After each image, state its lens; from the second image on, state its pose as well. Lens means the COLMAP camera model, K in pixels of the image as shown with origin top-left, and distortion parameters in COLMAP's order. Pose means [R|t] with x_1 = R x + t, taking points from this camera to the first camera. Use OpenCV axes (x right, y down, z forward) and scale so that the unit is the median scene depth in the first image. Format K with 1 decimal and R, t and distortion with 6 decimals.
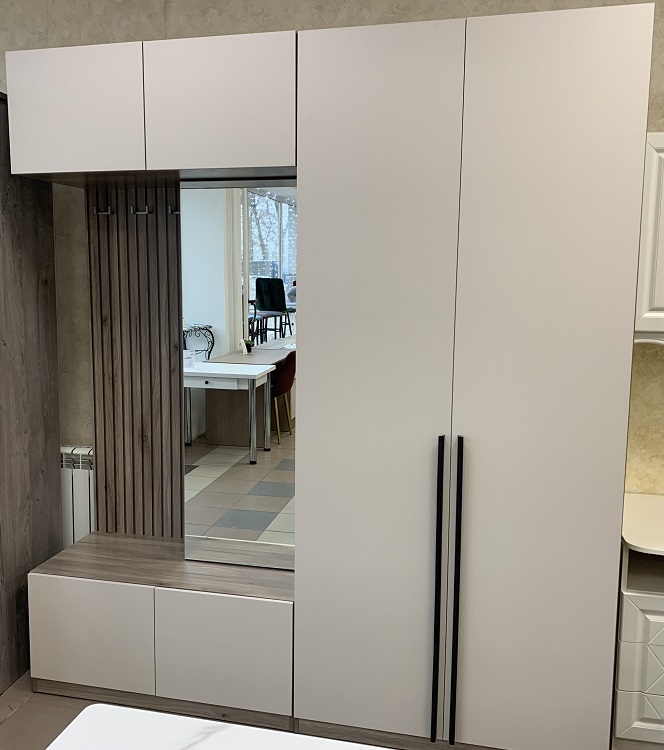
lens RADIAL K [[754.6, 0, 303.6], [0, 754.6, 376.5], [0, 0, 1]] dist [0.021630, -0.010580]
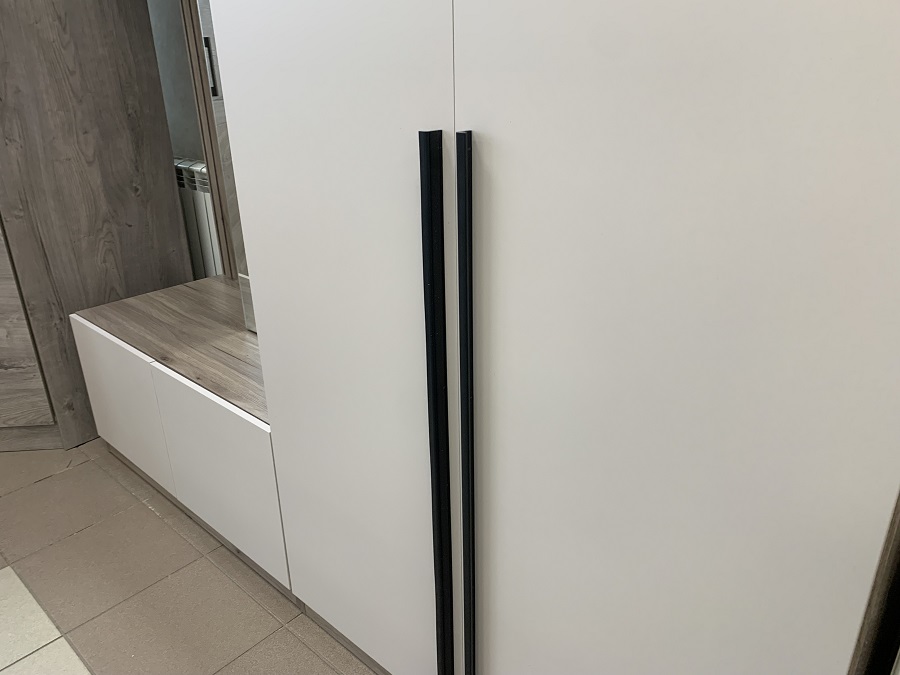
lens RADIAL K [[686.1, 0, 450.0], [0, 686.1, 337.5], [0, 0, 1]] dist [-0.000780, -0.001711]
pose [[0.878834, 0.165027, -0.447680, 0.276103], [-0.036372, 0.958722, 0.282010, 0.061223], [0.475739, -0.231557, 0.848560, 0.521697]]
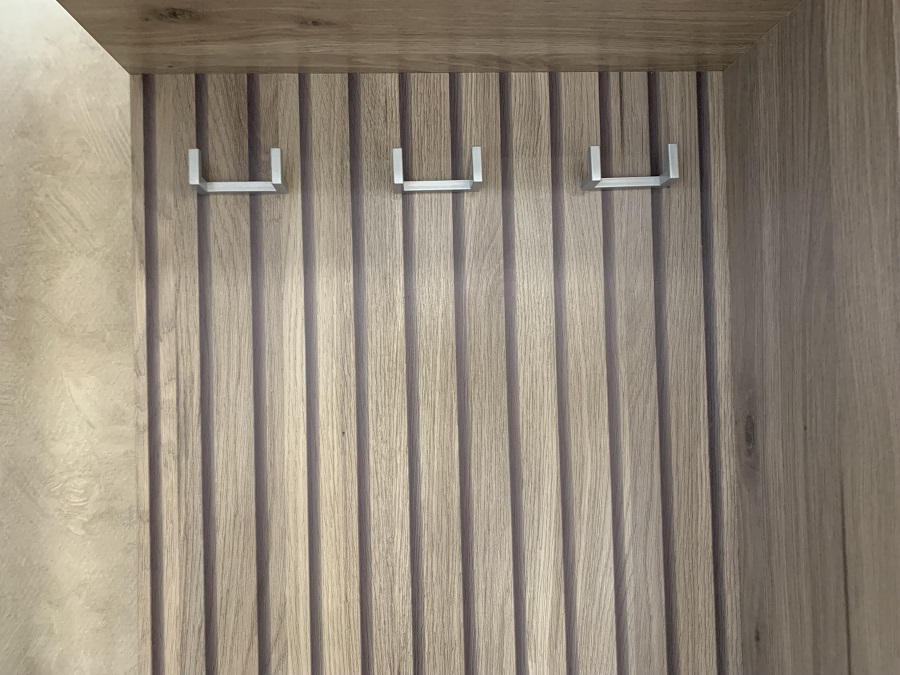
lens RADIAL K [[686.1, 0, 450.0], [0, 686.1, 337.5], [0, 0, 1]] dist [-0.000780, -0.001711]
pose [[0.958014, -0.021106, 0.285944, -0.260863], [0.065757, 0.986879, -0.147465, -0.143568], [-0.279080, 0.160076, 0.946832, 0.810920]]
